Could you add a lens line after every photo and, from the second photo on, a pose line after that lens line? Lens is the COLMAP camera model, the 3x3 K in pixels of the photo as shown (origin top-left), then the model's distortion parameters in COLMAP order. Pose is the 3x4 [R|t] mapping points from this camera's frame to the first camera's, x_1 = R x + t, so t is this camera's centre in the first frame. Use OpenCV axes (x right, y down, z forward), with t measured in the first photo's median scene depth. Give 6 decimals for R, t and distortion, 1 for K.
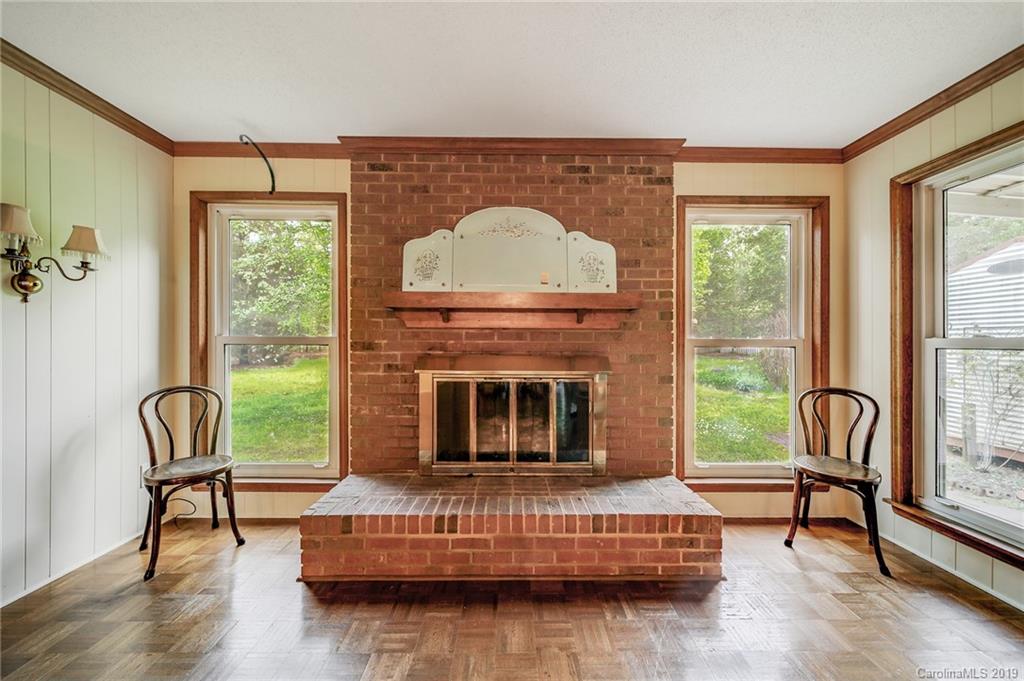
lens RADIAL K [[364.2, 0, 512.0], [0, 364.2, 340.5], [0, 0, 1]] dist [0.000626, 0.000016]
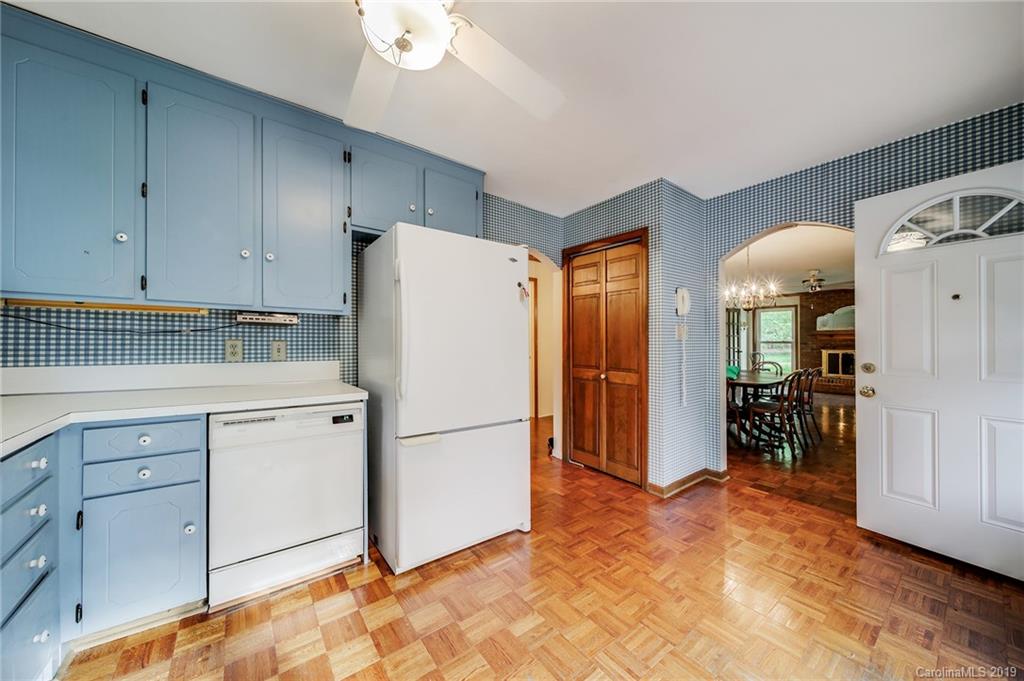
lens RADIAL K [[364.2, 0, 512.0], [0, 364.2, 340.5], [0, 0, 1]] dist [0.000626, 0.000016]
pose [[0.597407, -0.001819, -0.801936, 0.870084], [0.002129, 0.999997, -0.000682, -0.023575], [0.801936, -0.001300, 0.597409, -3.900447]]
